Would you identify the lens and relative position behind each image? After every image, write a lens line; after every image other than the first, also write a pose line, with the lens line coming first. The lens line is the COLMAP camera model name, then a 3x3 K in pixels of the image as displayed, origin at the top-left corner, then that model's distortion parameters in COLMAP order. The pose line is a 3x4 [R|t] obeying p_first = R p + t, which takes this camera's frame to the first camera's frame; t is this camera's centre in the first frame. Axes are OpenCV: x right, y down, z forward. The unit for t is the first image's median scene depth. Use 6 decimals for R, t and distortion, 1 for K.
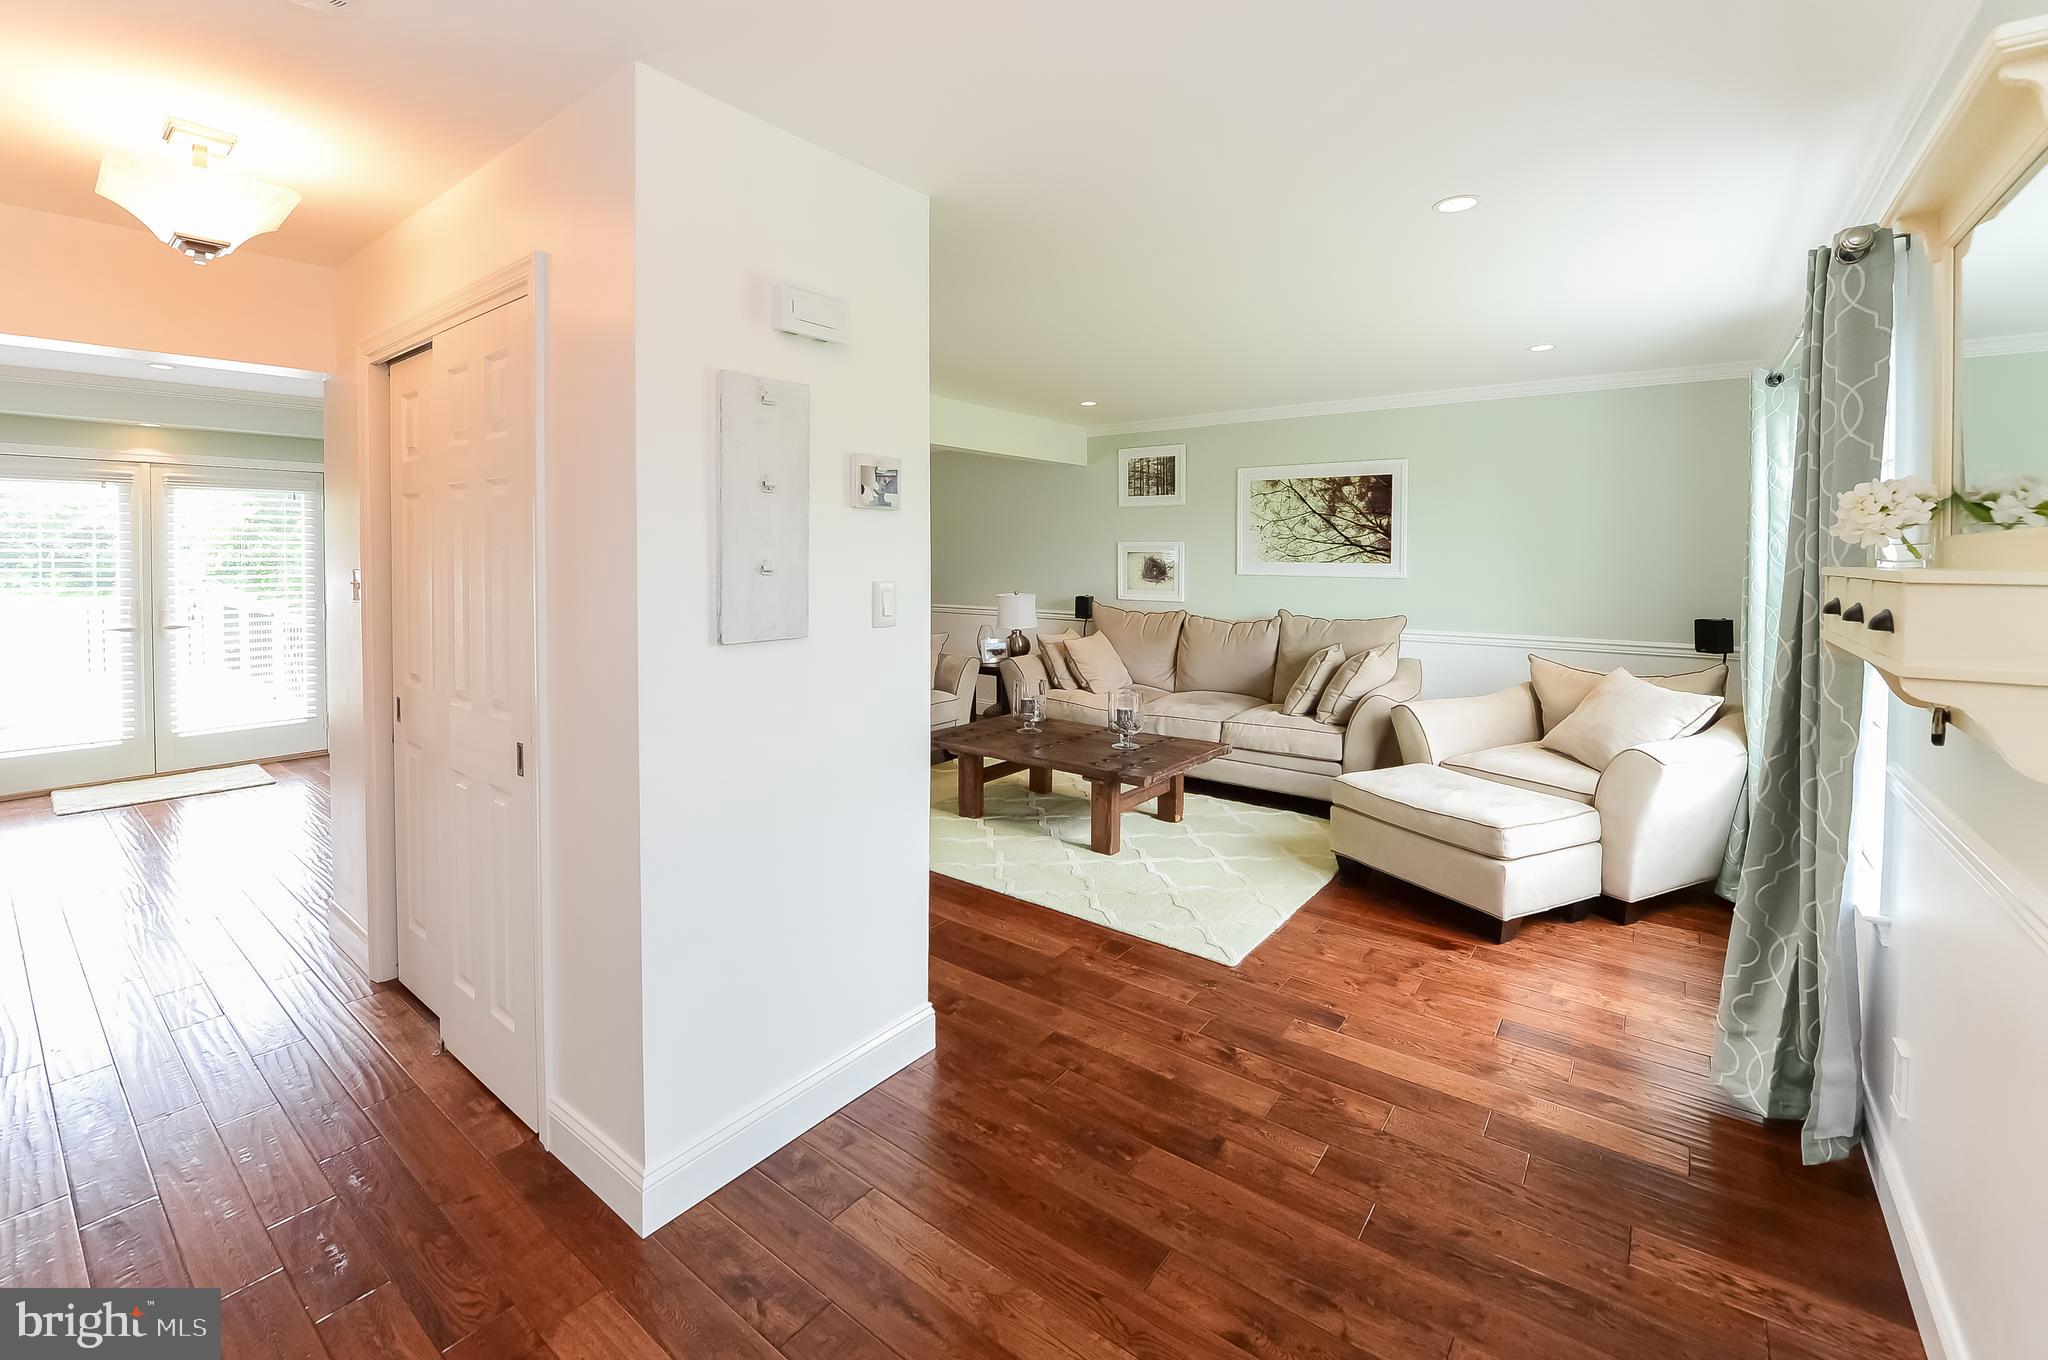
lens RADIAL K [[808.5, 0, 1003.4], [0, 808.5, 589.6], [0, 0, 1]] dist [-0.012759, 0.000086]
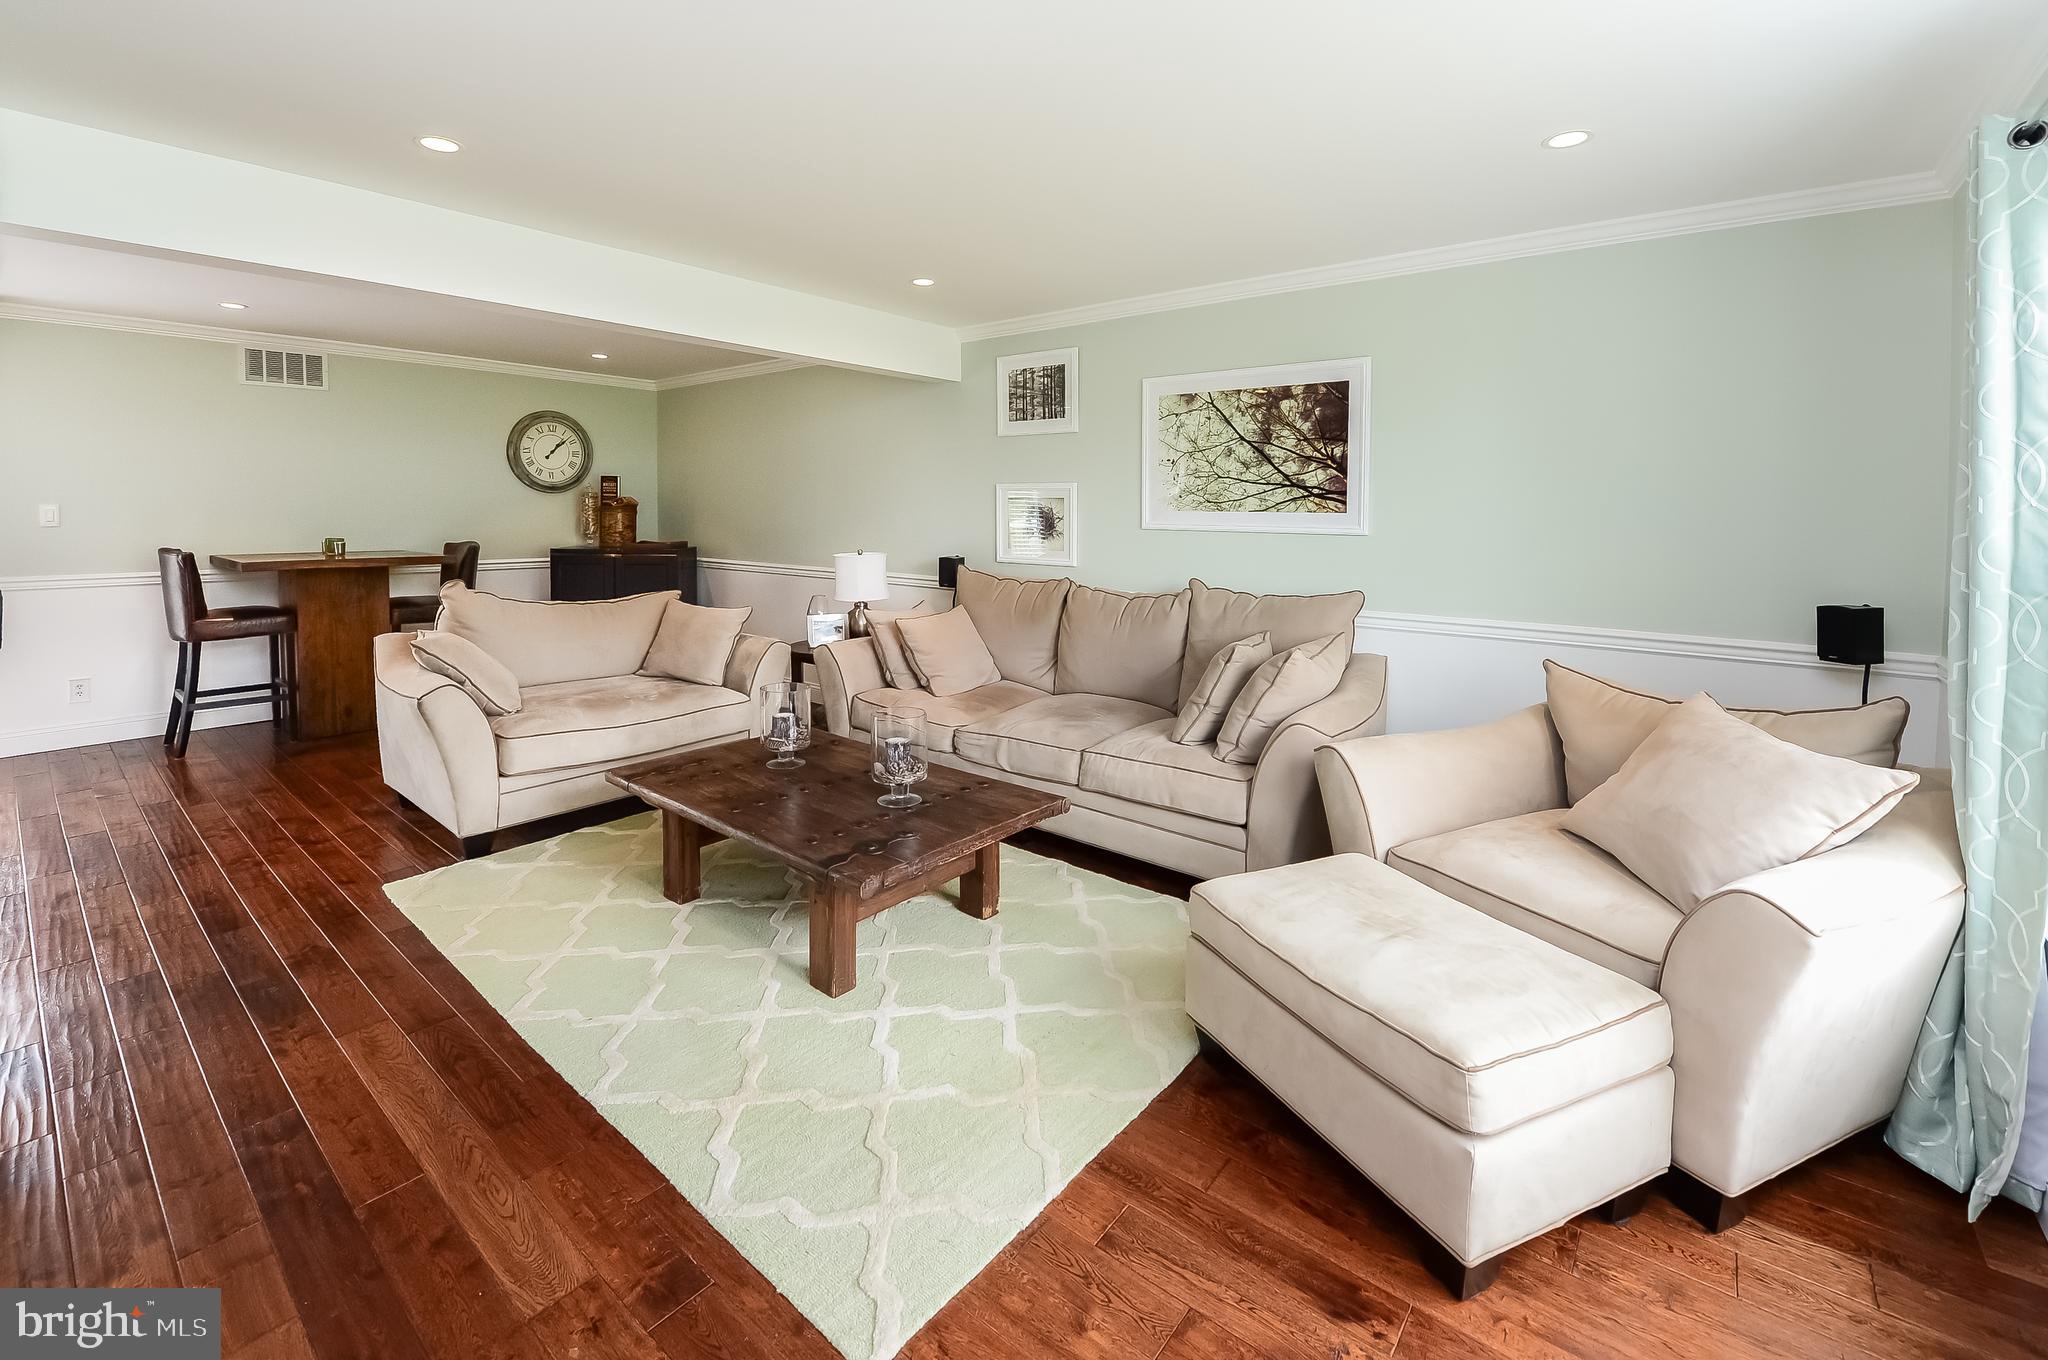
lens RADIAL K [[859.8, 0, 1006.0], [0, 859.8, 549.2], [0, 0, 1]] dist [-0.016815, -0.000411]
pose [[0.999973, 0.006592, 0.003328, 0.188367], [-0.006602, 0.999974, 0.003044, -0.002195], [-0.003308, -0.003066, 0.999990, 0.274689]]
